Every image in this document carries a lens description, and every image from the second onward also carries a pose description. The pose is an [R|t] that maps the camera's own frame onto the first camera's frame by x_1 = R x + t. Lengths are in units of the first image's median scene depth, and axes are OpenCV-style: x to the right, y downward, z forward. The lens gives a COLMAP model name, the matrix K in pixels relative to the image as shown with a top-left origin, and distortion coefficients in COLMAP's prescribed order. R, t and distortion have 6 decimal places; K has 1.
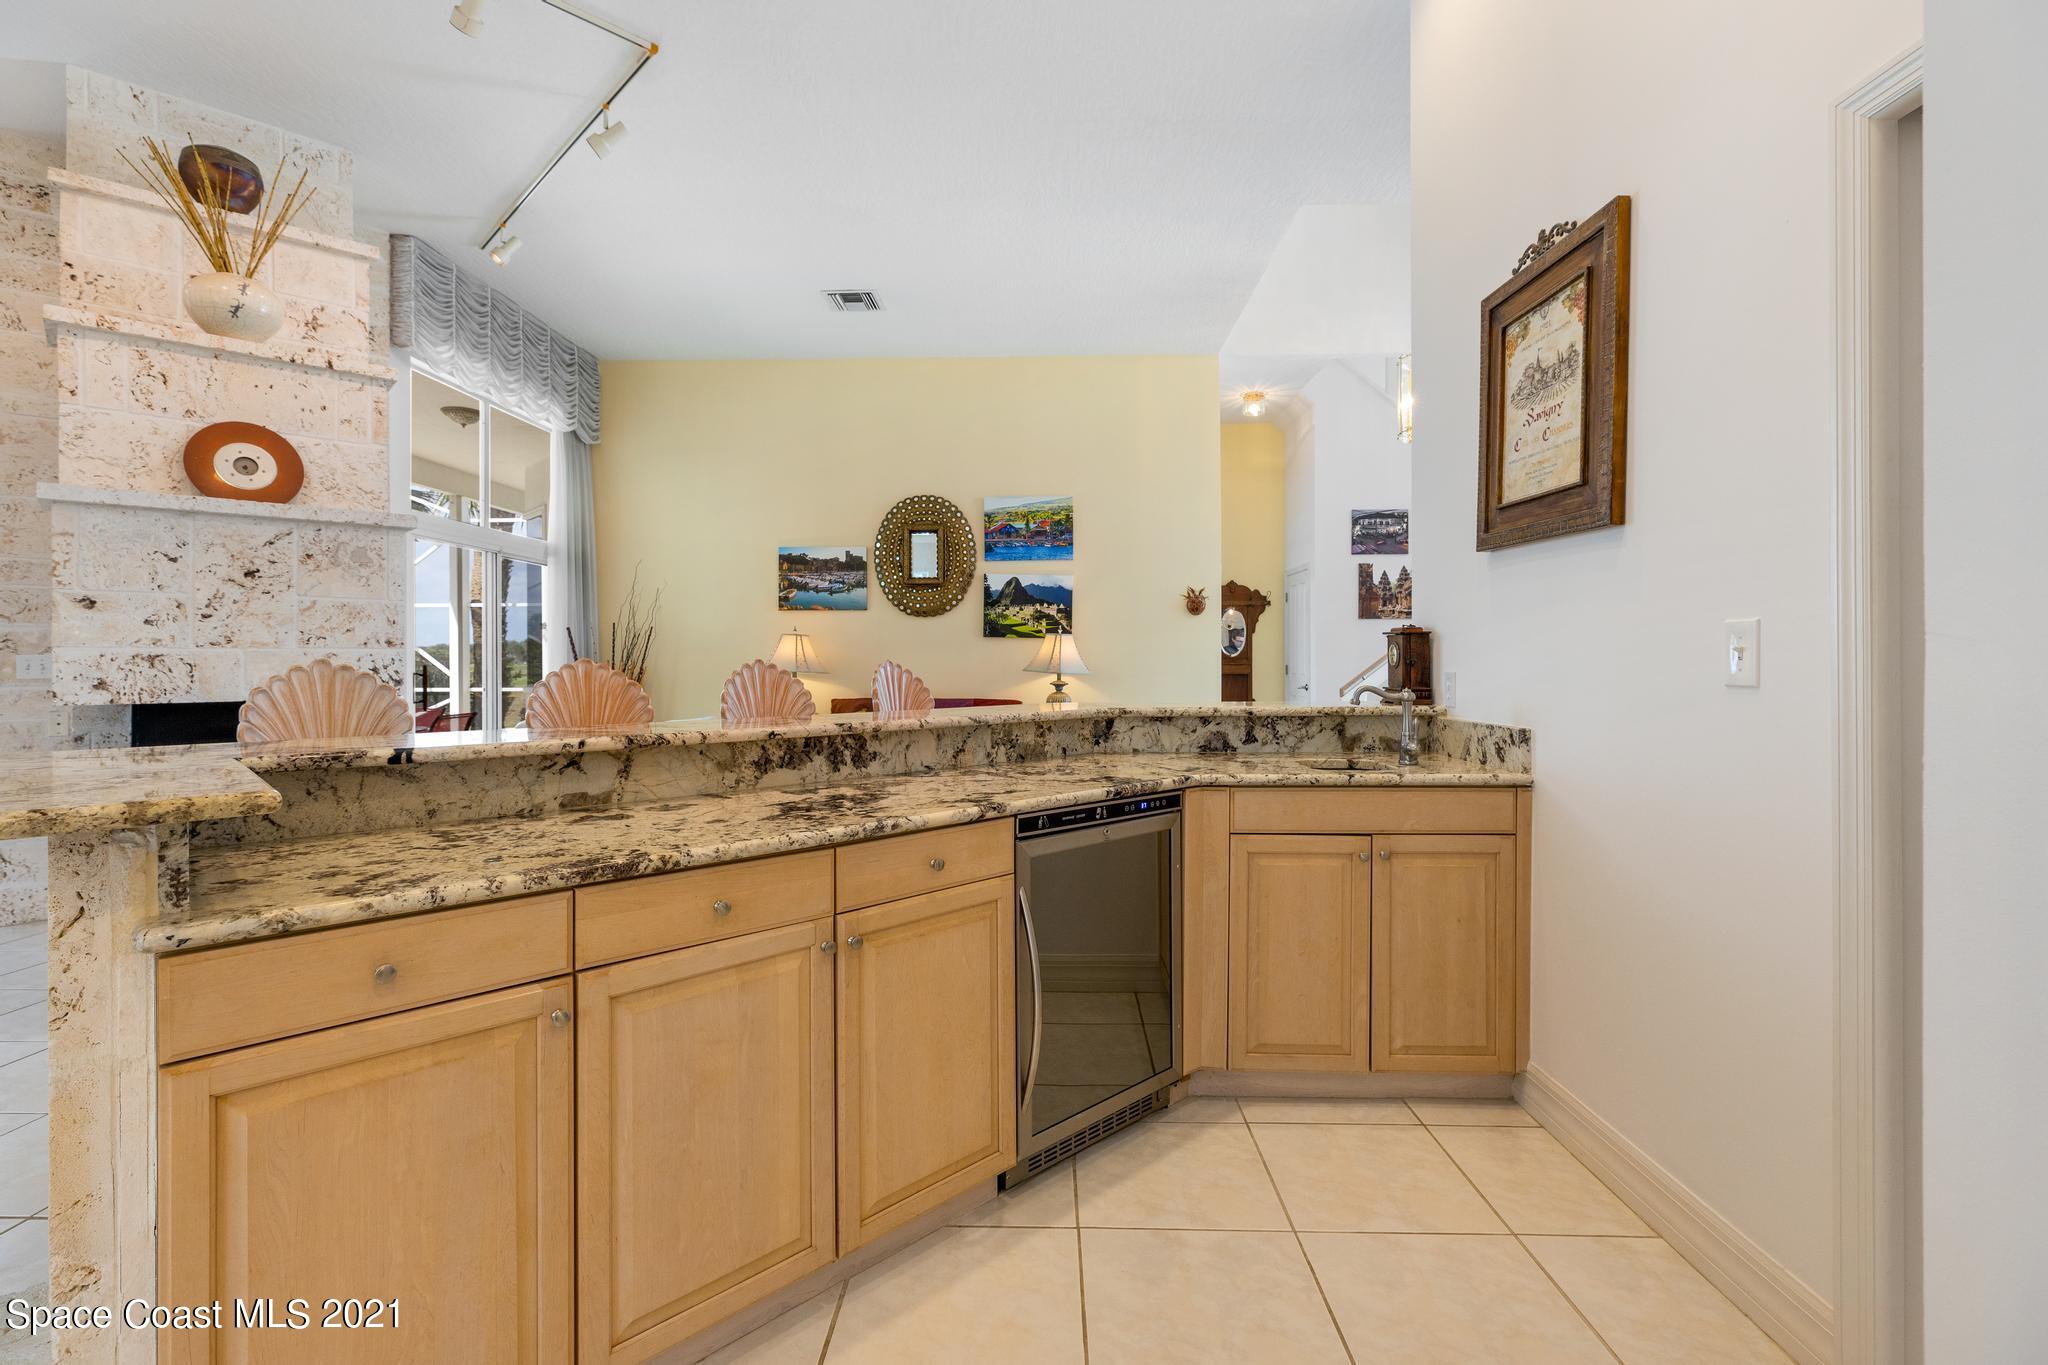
lens RADIAL K [[912.8, 0, 1027.5], [0, 912.8, 671.4], [0, 0, 1]] dist [0.000614, -0.000242]
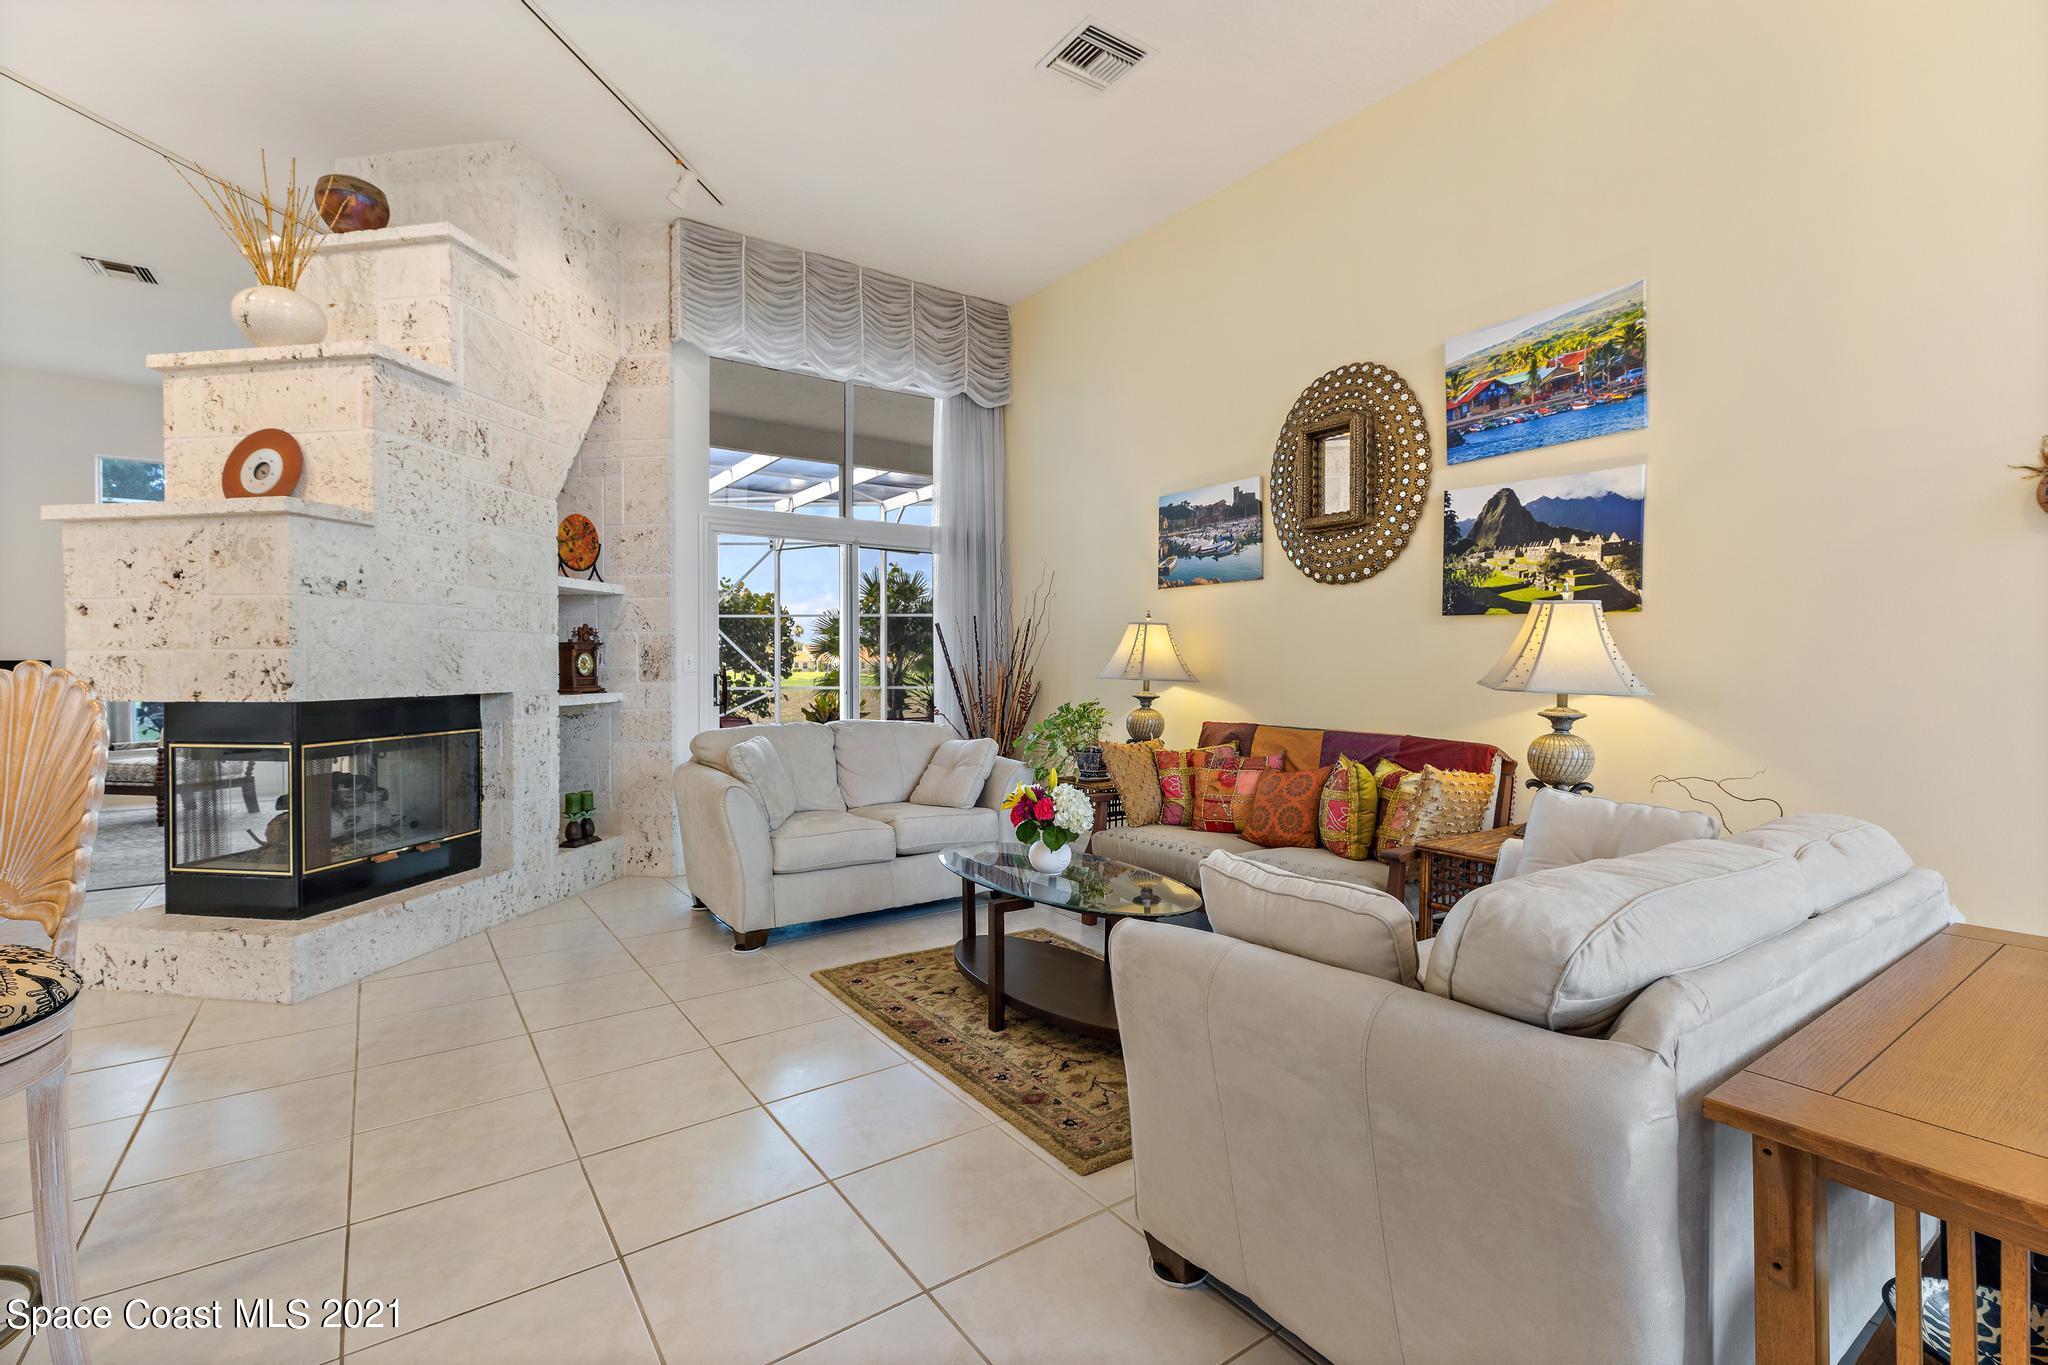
lens RADIAL K [[912.8, 0, 1028.6], [0, 912.8, 672.4], [0, 0, 1]] dist [0.000614, -0.000242]
pose [[0.594555, 0.009660, -0.803997, 0.224193], [-0.009782, 0.999941, 0.004781, -0.006232], [0.803995, 0.005023, 0.594615, 0.512364]]
